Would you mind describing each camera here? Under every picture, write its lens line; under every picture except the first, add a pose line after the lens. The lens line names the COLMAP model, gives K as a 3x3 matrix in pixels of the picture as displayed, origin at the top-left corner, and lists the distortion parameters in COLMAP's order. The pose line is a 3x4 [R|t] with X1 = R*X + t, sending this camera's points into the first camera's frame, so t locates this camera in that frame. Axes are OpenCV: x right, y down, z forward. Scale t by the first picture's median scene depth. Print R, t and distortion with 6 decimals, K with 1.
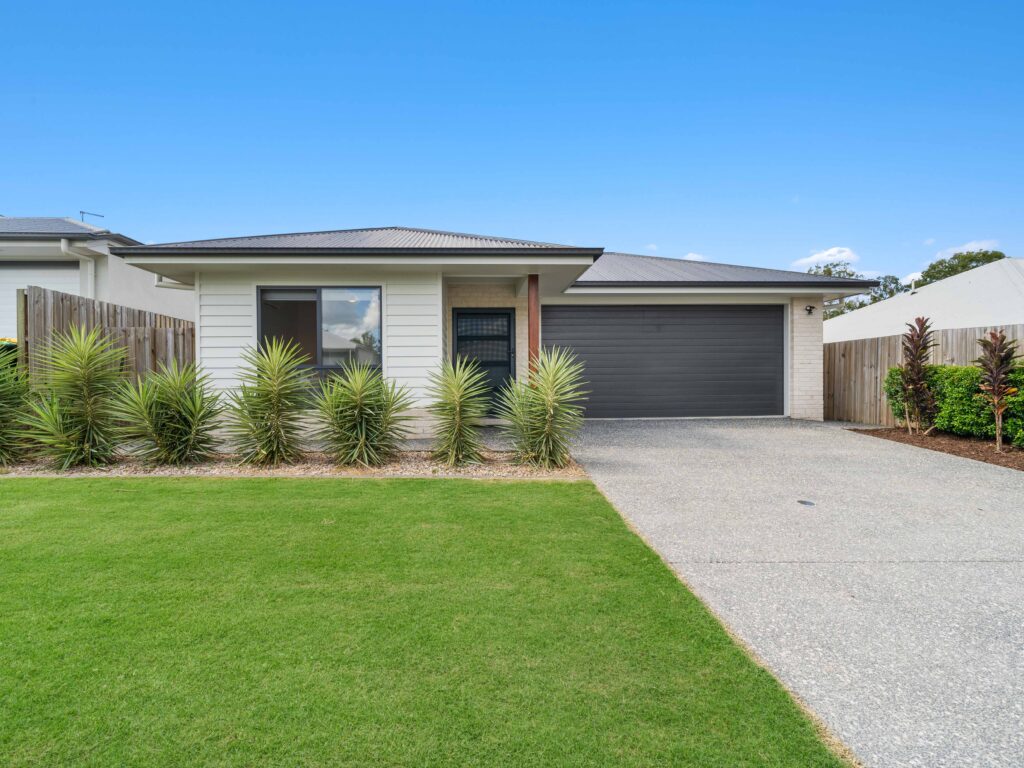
lens RADIAL K [[417.0, 0, 512.4], [0, 417.0, 386.3], [0, 0, 1]] dist [-0.002076, 0.000008]
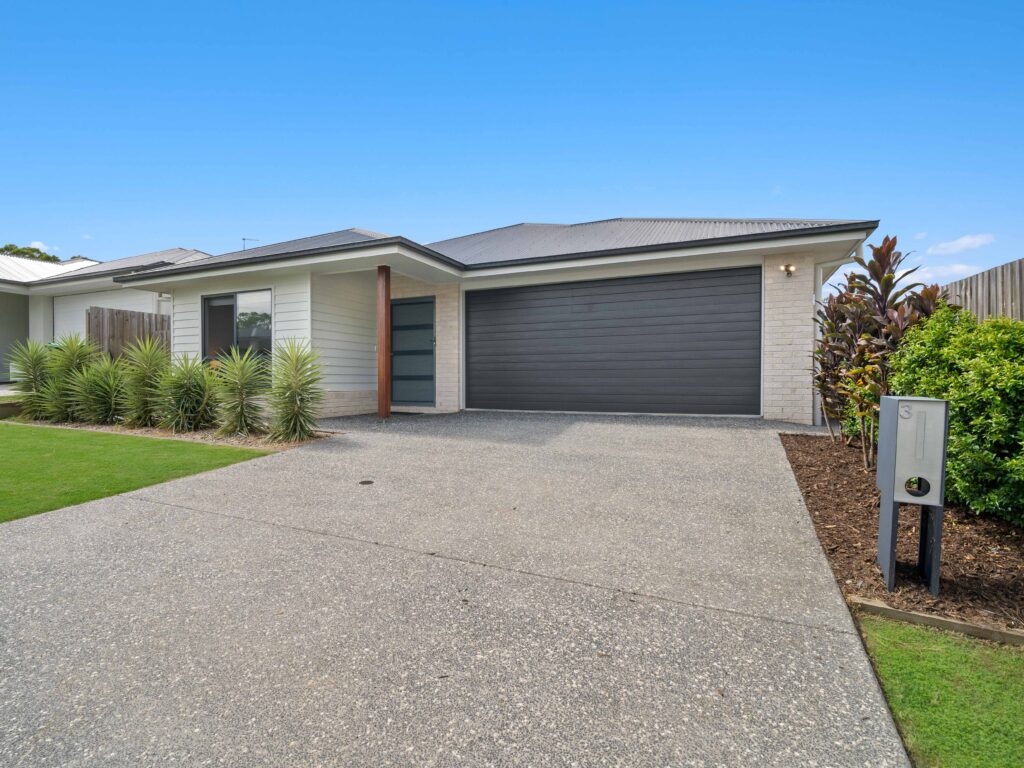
lens RADIAL K [[469.9, 0, 514.1], [0, 469.9, 382.6], [0, 0, 1]] dist [0.004399, 0.000058]
pose [[0.903842, 0.009979, -0.427750, 0.730854], [-0.006433, 0.999932, 0.009733, 0.007721], [0.427818, -0.006045, 0.903845, 0.069227]]
